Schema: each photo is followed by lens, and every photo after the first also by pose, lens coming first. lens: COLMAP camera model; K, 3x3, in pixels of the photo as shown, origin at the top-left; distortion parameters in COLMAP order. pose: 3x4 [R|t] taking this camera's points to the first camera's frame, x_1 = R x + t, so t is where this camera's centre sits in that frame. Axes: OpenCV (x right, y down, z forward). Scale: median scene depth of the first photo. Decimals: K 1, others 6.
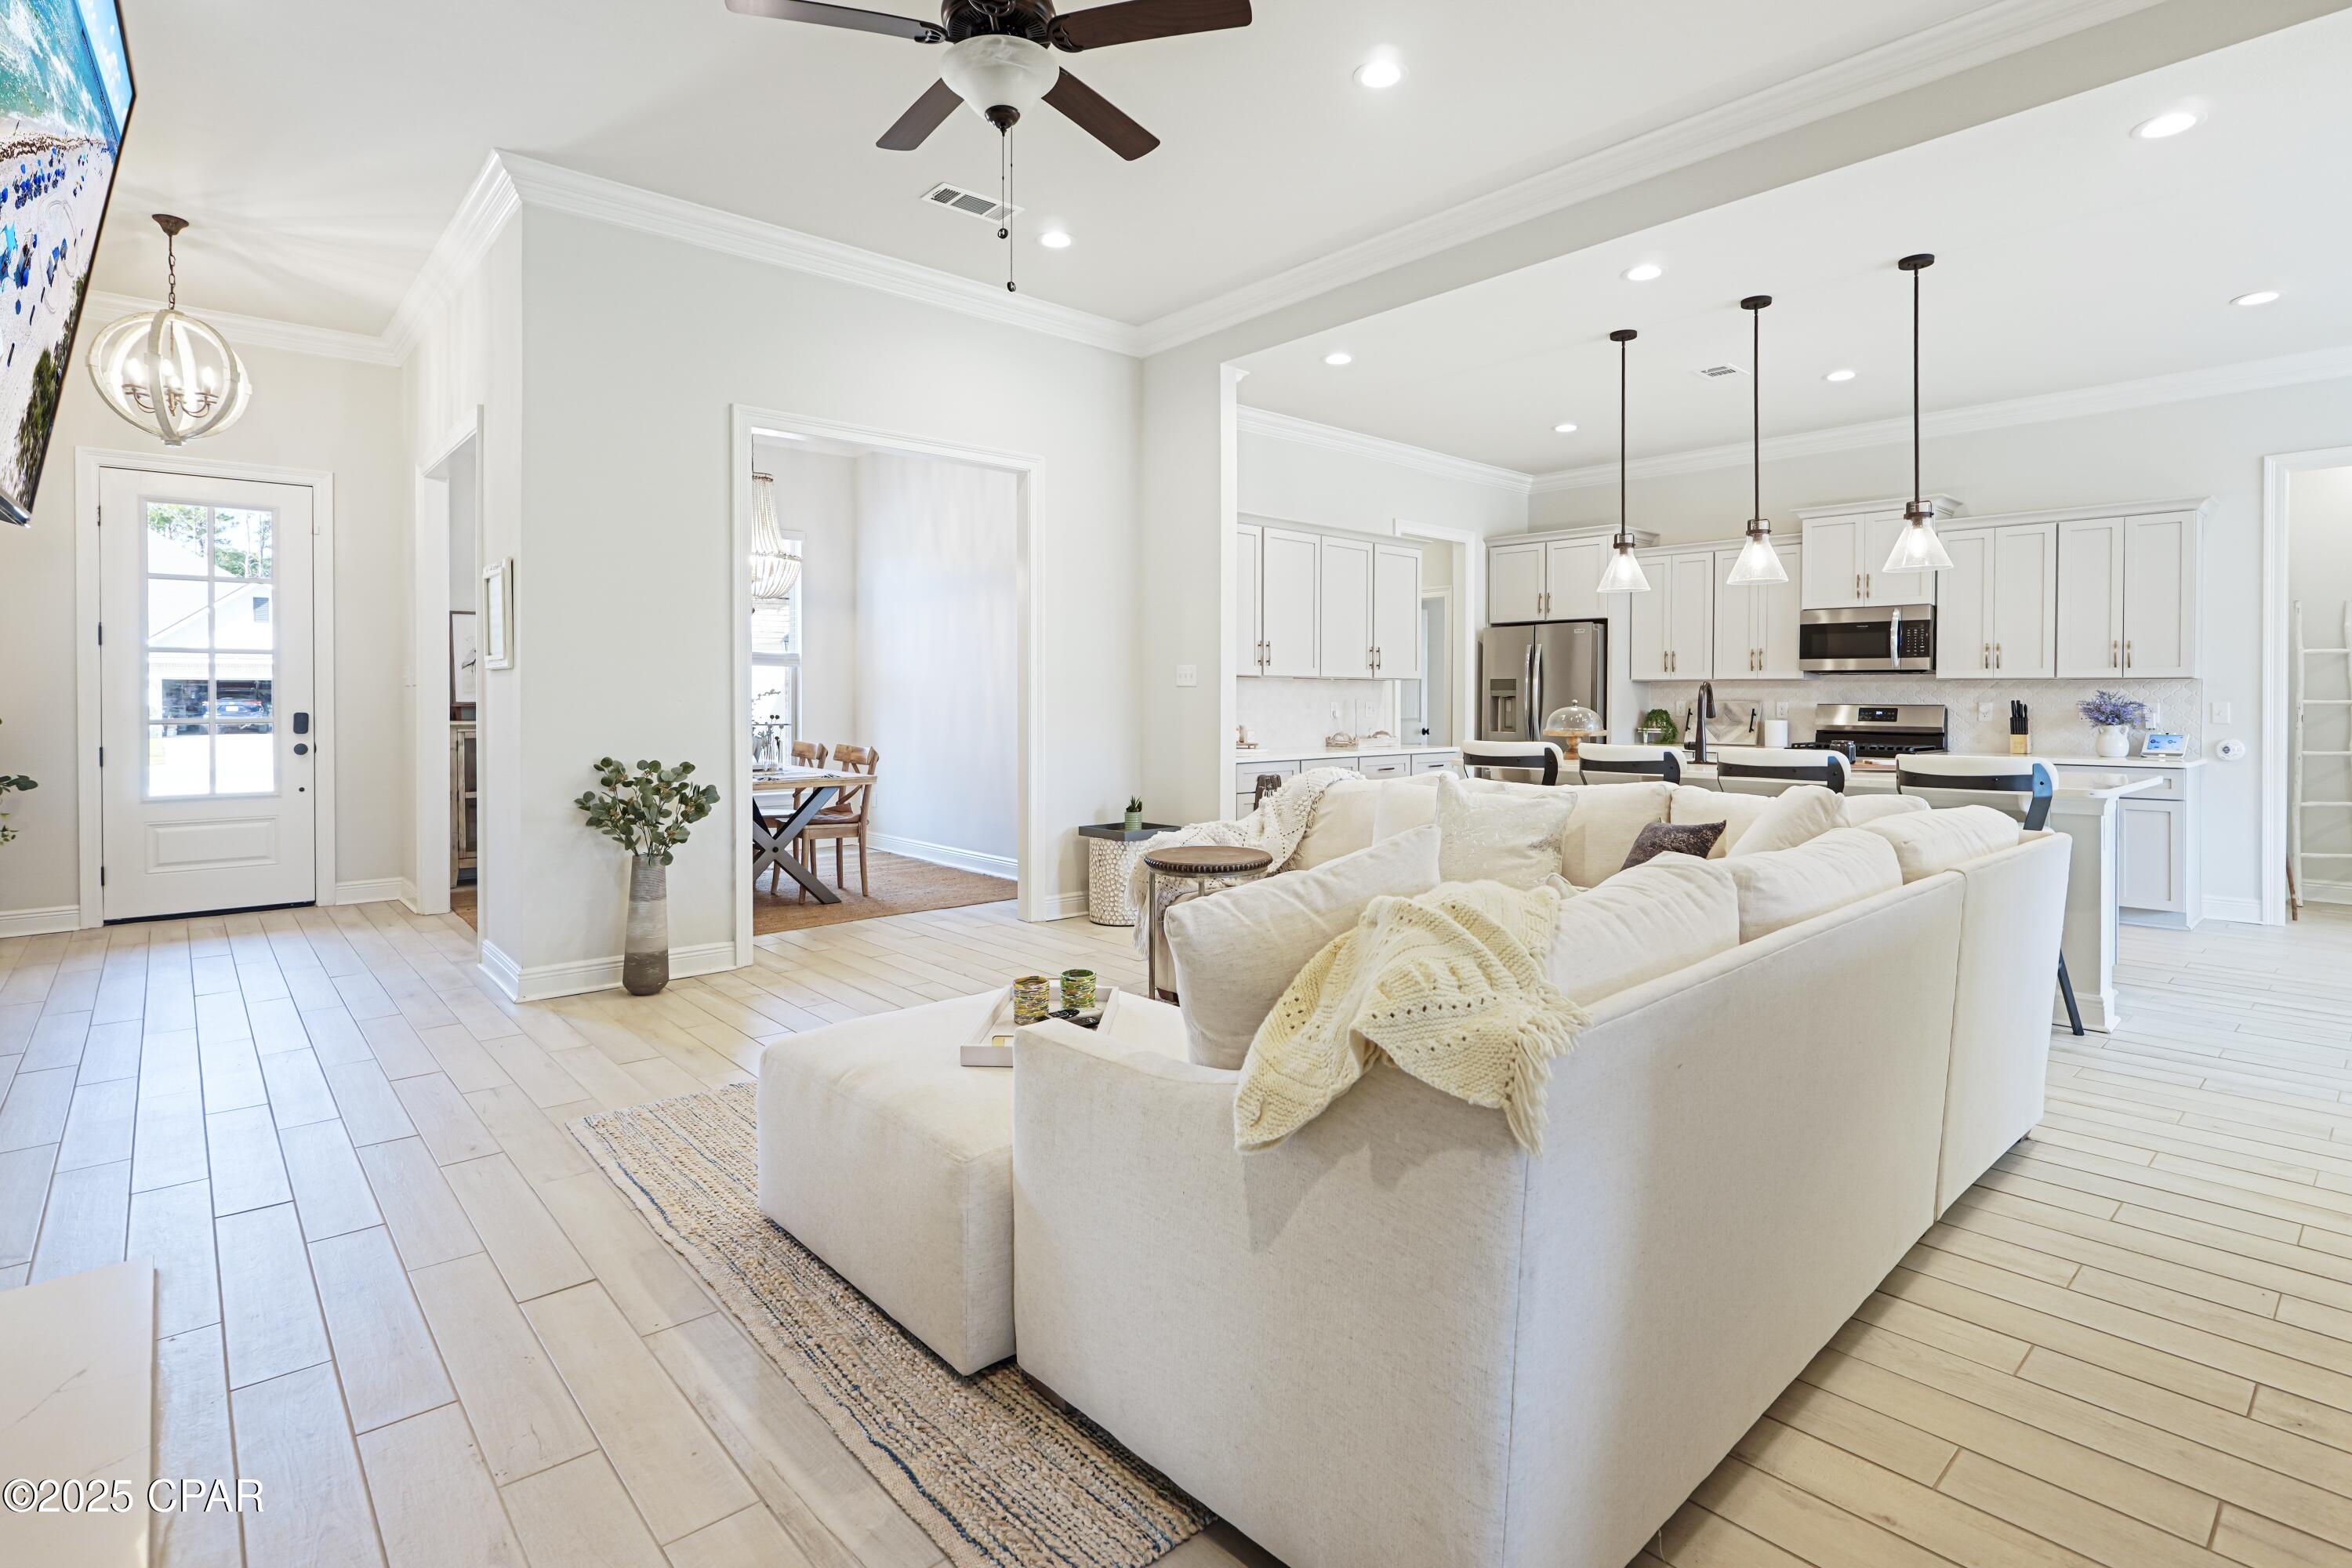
lens RADIAL K [[1157.2, 0, 1190.4], [0, 1157.2, 706.2], [0, 0, 1]] dist [-0.011713, 0.003577]
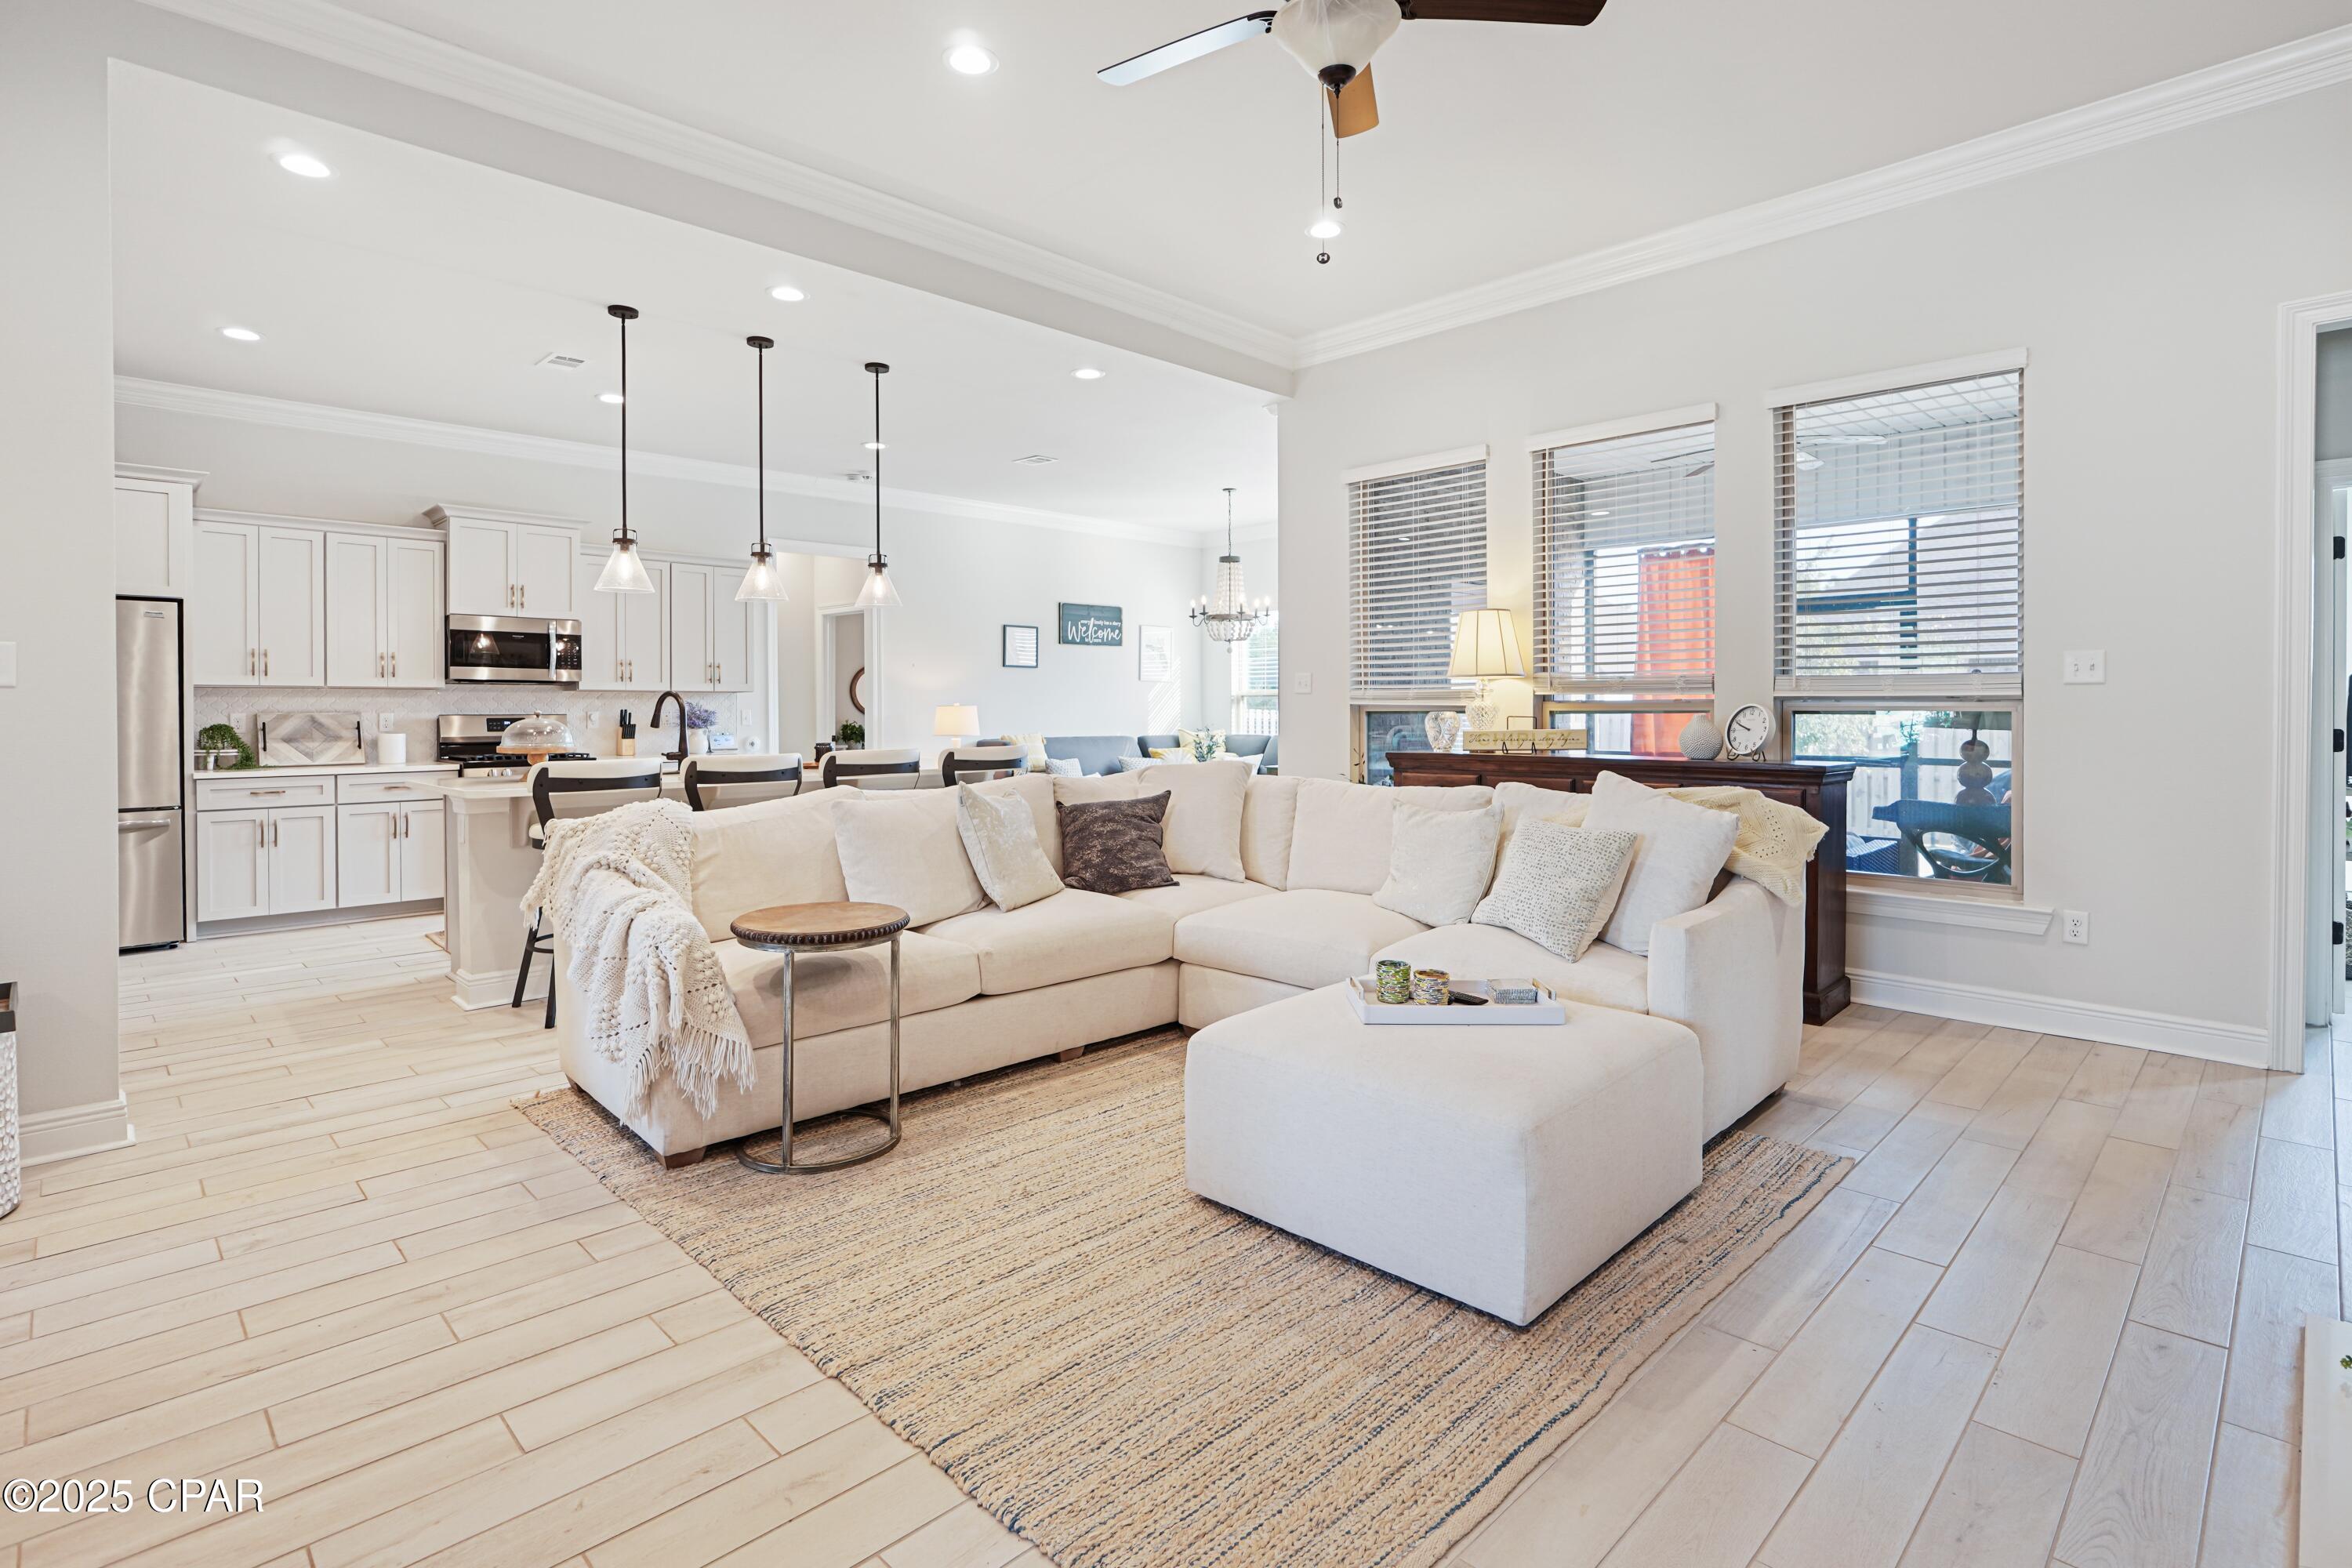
lens RADIAL K [[1157.2, 0, 1170.7], [0, 1157.2, 706.3], [0, 0, 1]] dist [-0.011713, 0.003577]
pose [[-0.055654, -0.000955, 0.998450, -0.461989], [0.012358, 0.999922, 0.001645, -0.003344], [-0.998374, 0.012431, -0.055638, 0.507313]]
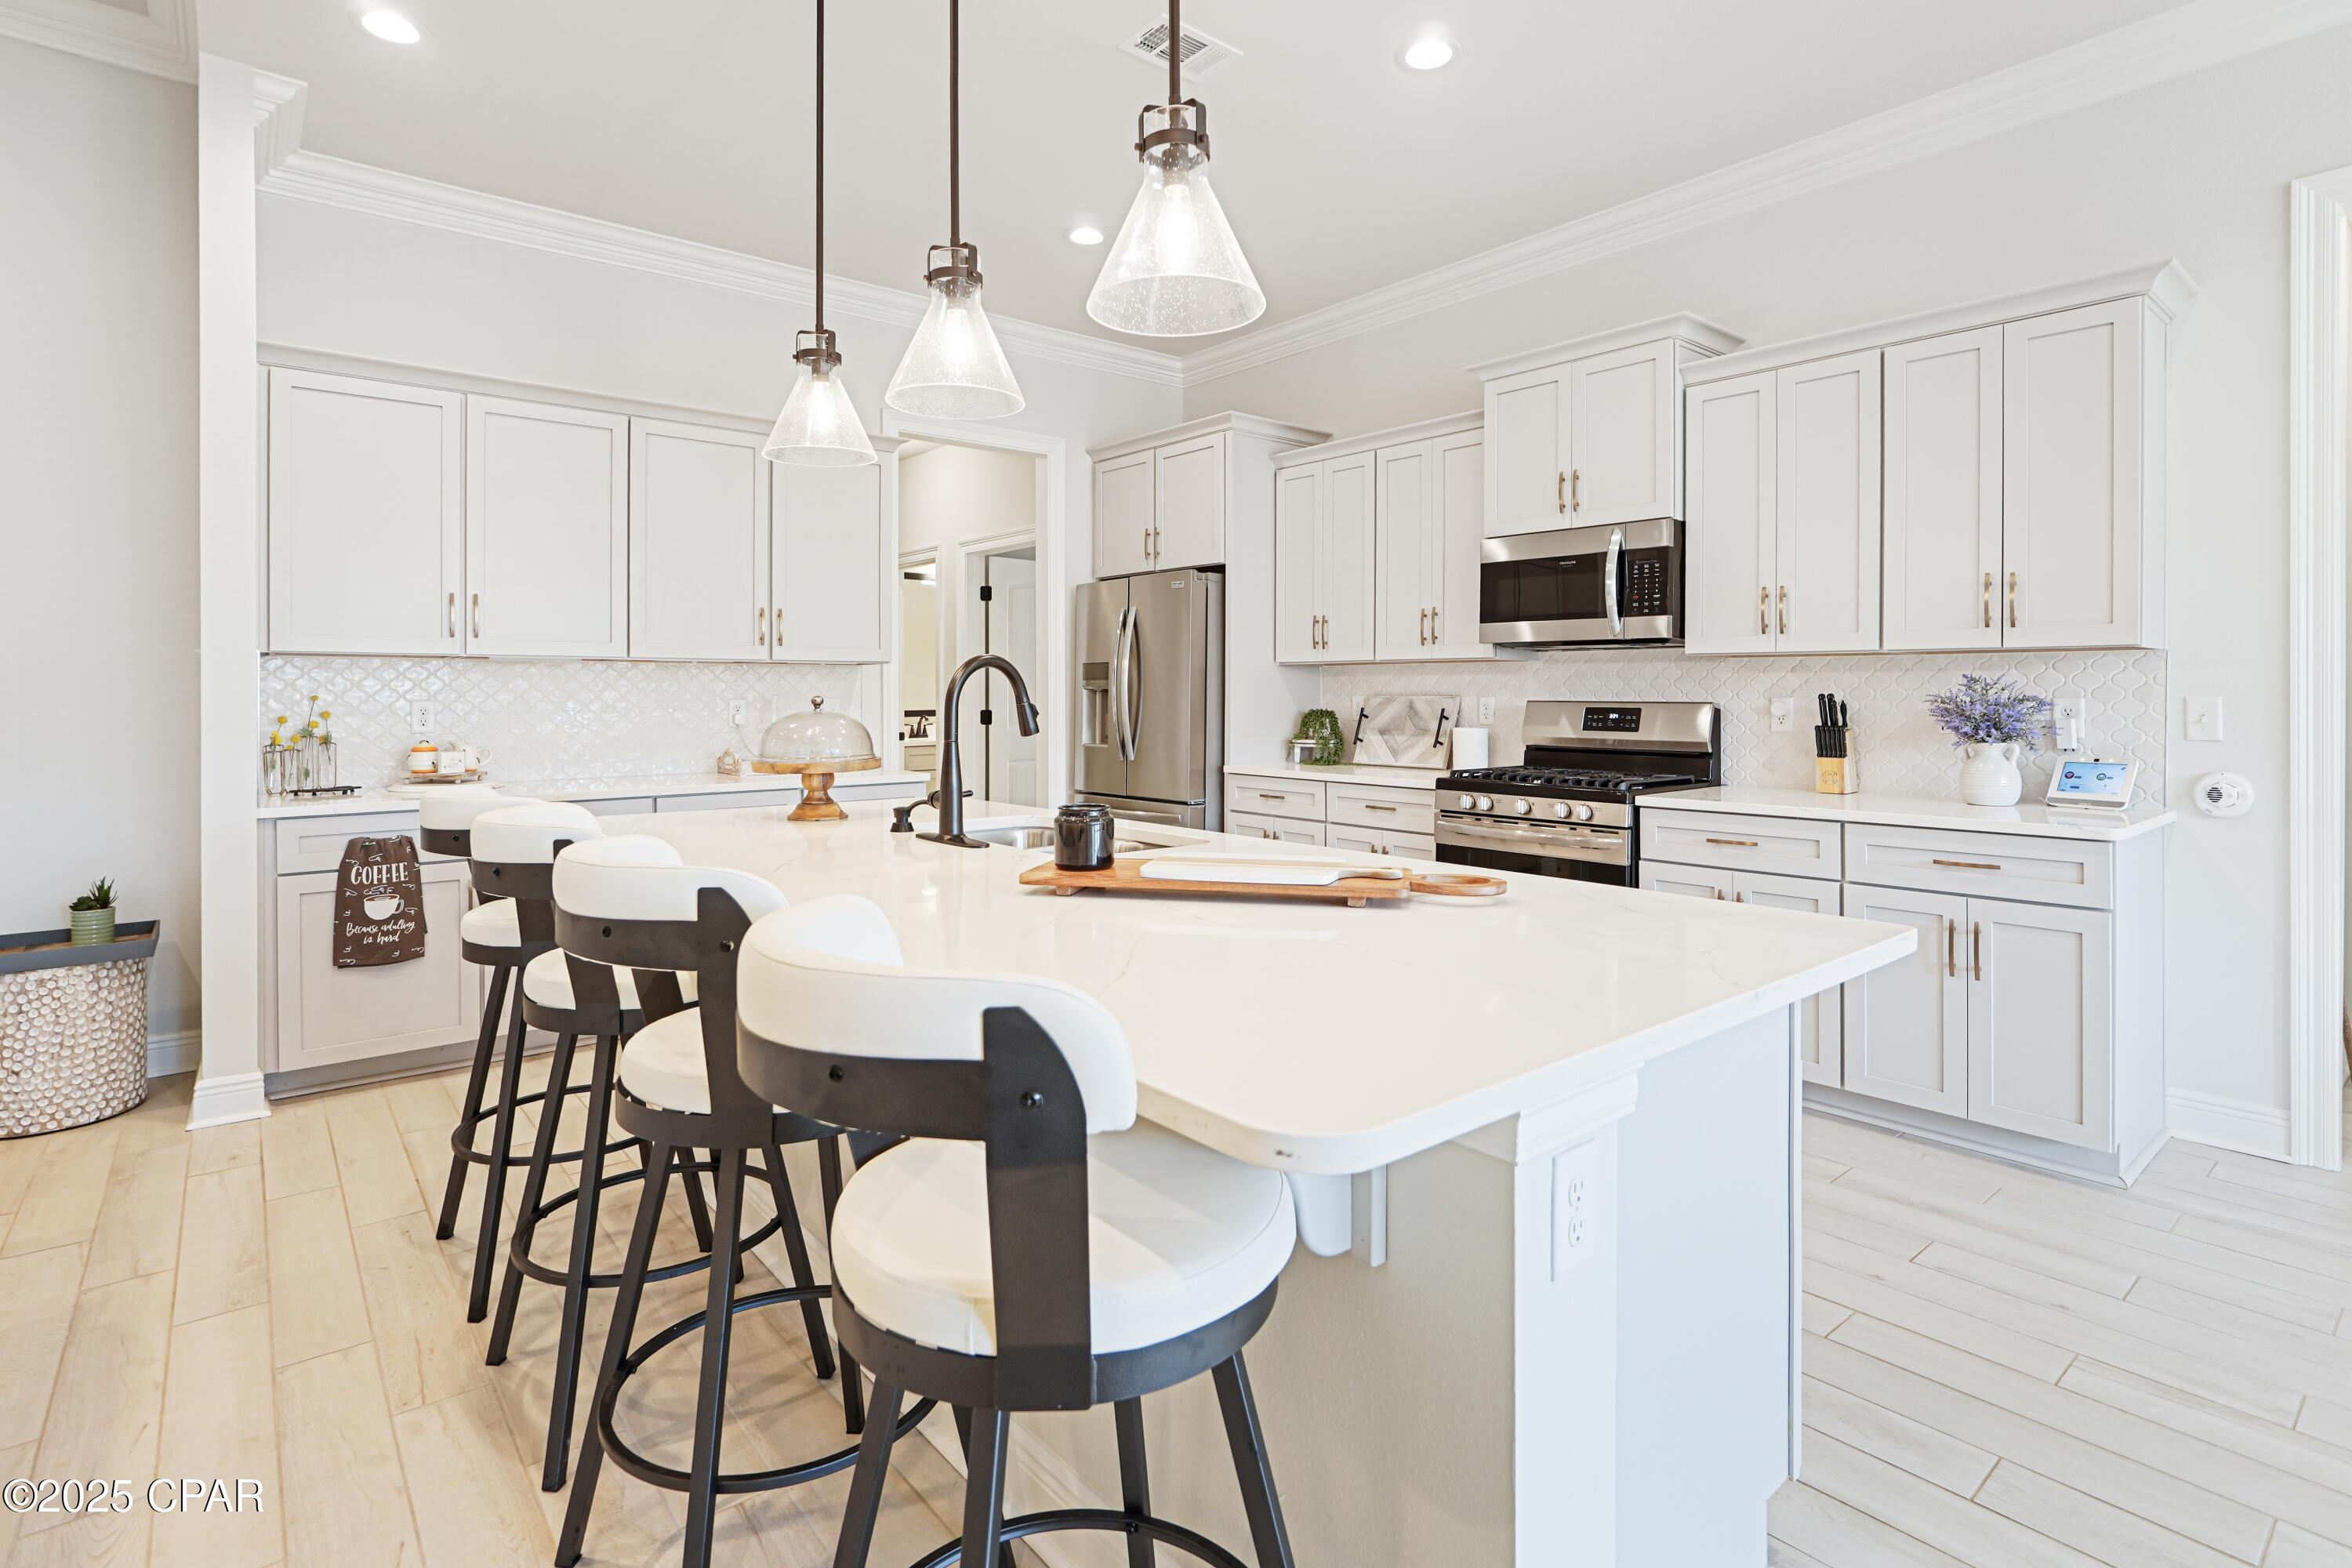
lens RADIAL K [[1157.2, 0, 1193.0], [0, 1157.2, 697.9], [0, 0, 1]] dist [-0.011713, 0.003577]
pose [[0.999249, -0.003795, -0.038562, 0.436218], [0.003749, 0.999992, -0.001258, -0.003588], [0.038567, 0.001112, 0.999255, 0.444436]]
